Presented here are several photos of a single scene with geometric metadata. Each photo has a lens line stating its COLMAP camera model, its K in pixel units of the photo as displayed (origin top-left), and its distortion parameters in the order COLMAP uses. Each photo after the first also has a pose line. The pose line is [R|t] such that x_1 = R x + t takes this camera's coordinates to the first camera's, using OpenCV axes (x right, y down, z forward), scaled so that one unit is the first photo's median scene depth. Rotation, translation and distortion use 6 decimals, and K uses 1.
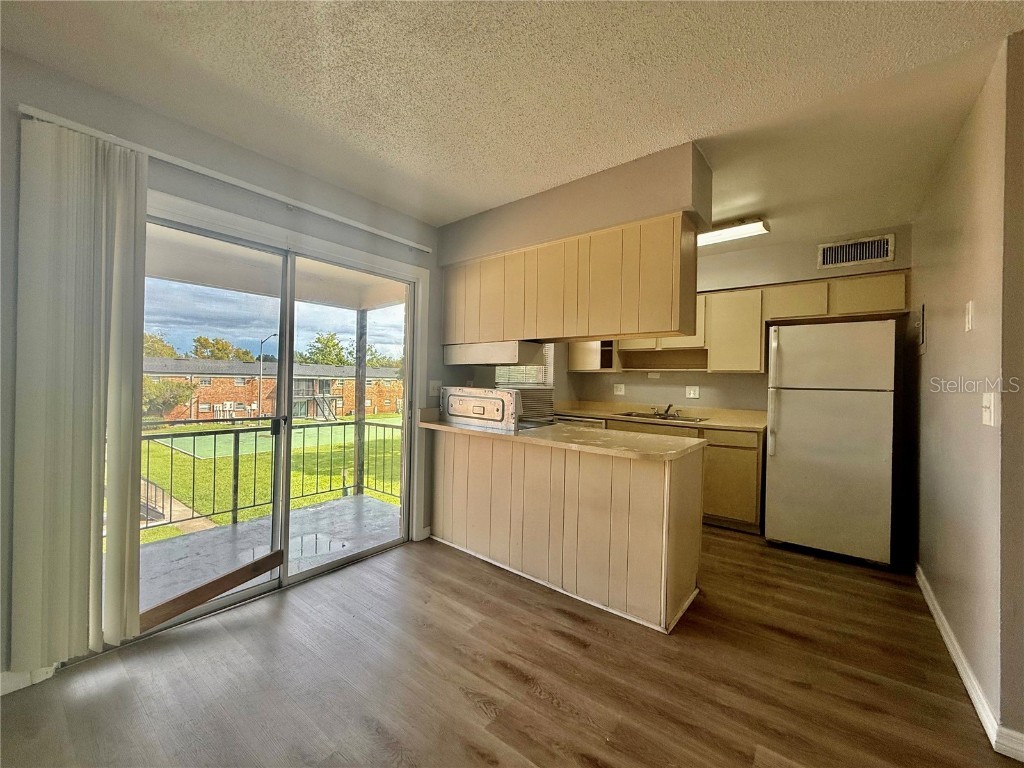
lens RADIAL K [[403.5, 0, 512.0], [0, 403.5, 384.0], [0, 0, 1]] dist [0.001040, 0.000286]
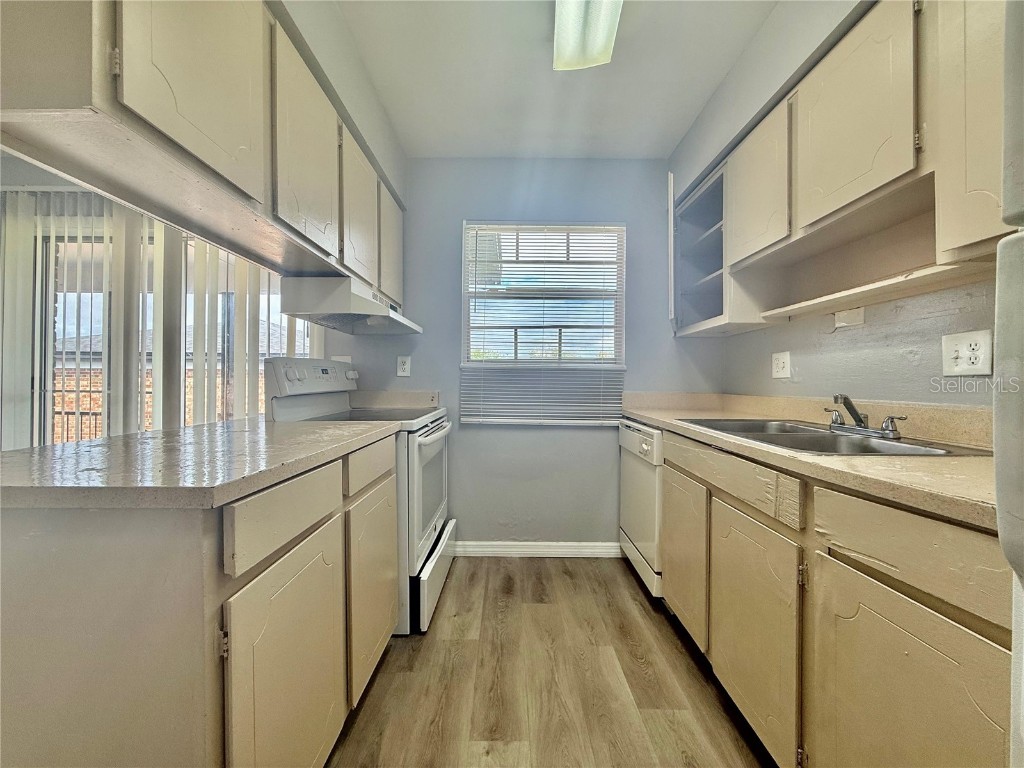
lens RADIAL K [[403.5, 0, 512.0], [0, 403.5, 384.0], [0, 0, 1]] dist [0.001040, 0.000286]
pose [[0.621617, -0.016430, -0.783149, 0.437351], [0.001089, 0.999797, -0.020111, 0.043476], [0.783320, 0.011649, 0.621509, 0.544666]]
